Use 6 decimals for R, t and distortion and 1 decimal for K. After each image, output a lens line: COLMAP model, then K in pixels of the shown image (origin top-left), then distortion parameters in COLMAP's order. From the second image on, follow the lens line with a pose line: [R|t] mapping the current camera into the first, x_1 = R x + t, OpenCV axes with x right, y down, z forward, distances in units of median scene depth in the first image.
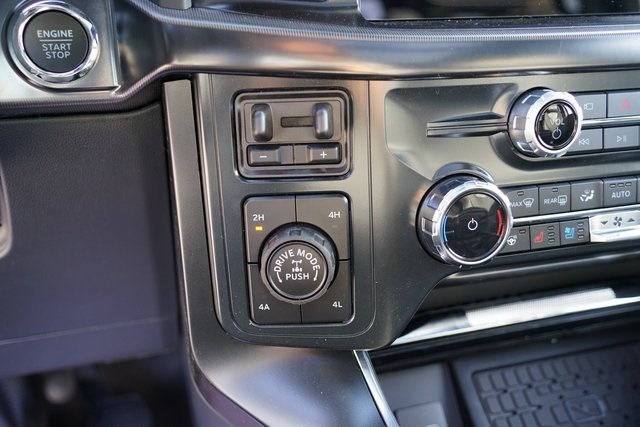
lens RADIAL K [[607.7, 0, 324.9], [0, 607.7, 212.4], [0, 0, 1]] dist [0.015392, 0.000000]
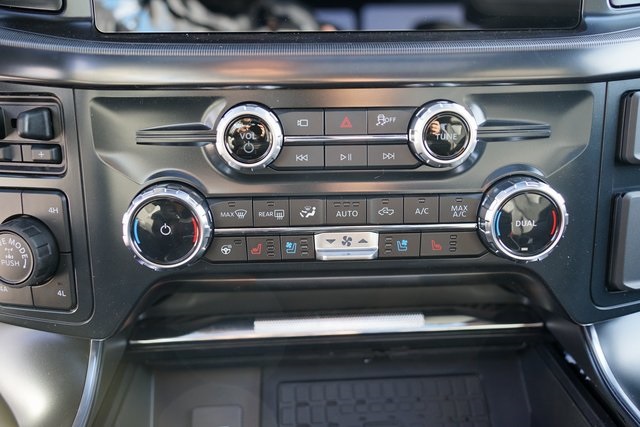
lens RADIAL K [[627.4, 0, 318.4], [0, 627.4, 210.1], [0, 0, 1]] dist [0.007598, 0.000000]
pose [[0.973960, 0.079306, -0.212399, 0.679885], [-0.080682, 0.996737, 0.002195, -0.035070], [0.211880, 0.014999, 0.977181, 0.000027]]
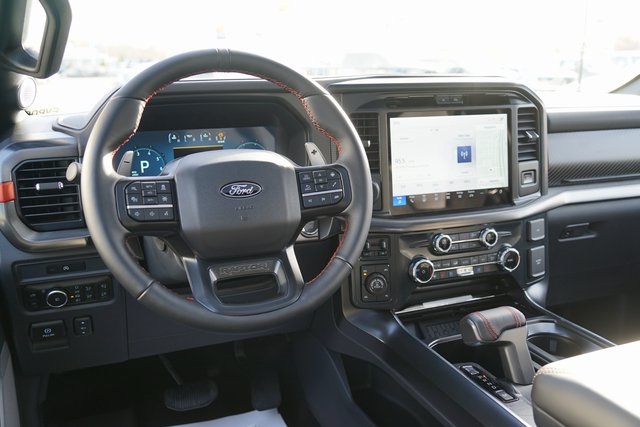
lens RADIAL K [[607.7, 0, 321.9], [0, 607.7, 216.9], [0, 0, 1]] dist [0.015392, 0.000000]
pose [[0.995884, -0.019545, 0.088503, -0.643771], [0.029729, 0.992891, -0.115258, 0.091693], [-0.085621, 0.117415, 0.989385, -2.449823]]
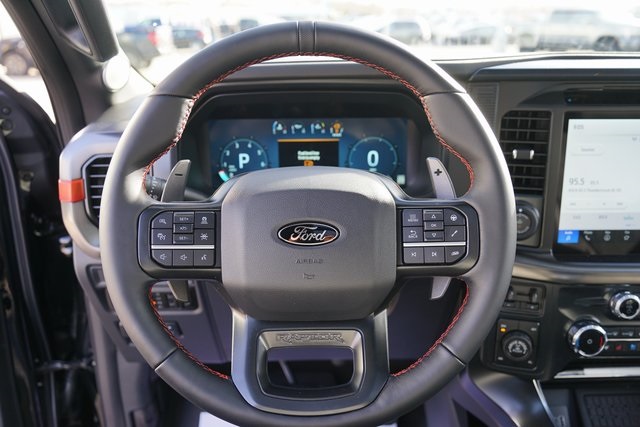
lens RADIAL K [[522.5, 0, 319.4], [0, 522.5, 210.8], [0, 0, 1]] dist [-0.045550, 0.034361]
pose [[0.961713, 0.093785, -0.257513, -0.330794], [-0.094191, 0.995496, 0.010788, -0.422347], [0.257365, 0.013881, 0.966215, -1.346278]]
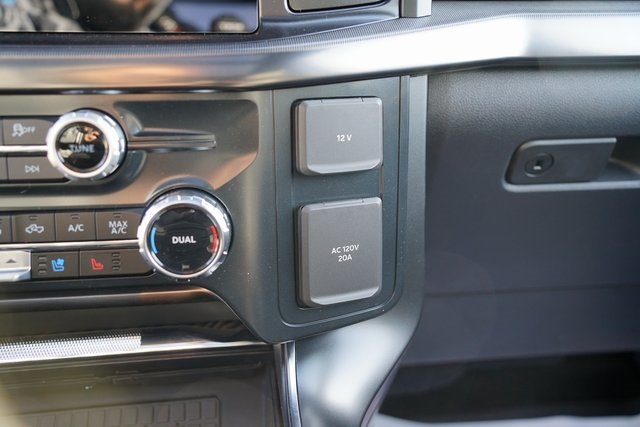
lens RADIAL K [[642.0, 0, 320.8], [0, 642.0, 213.6], [0, 0, 1]] dist [0.071175, 0.000000]
pose [[0.986175, 0.067589, -0.151294, 1.157663], [-0.069569, 0.997546, -0.007824, -0.086347], [0.150394, 0.018241, 0.988458, 0.122810]]
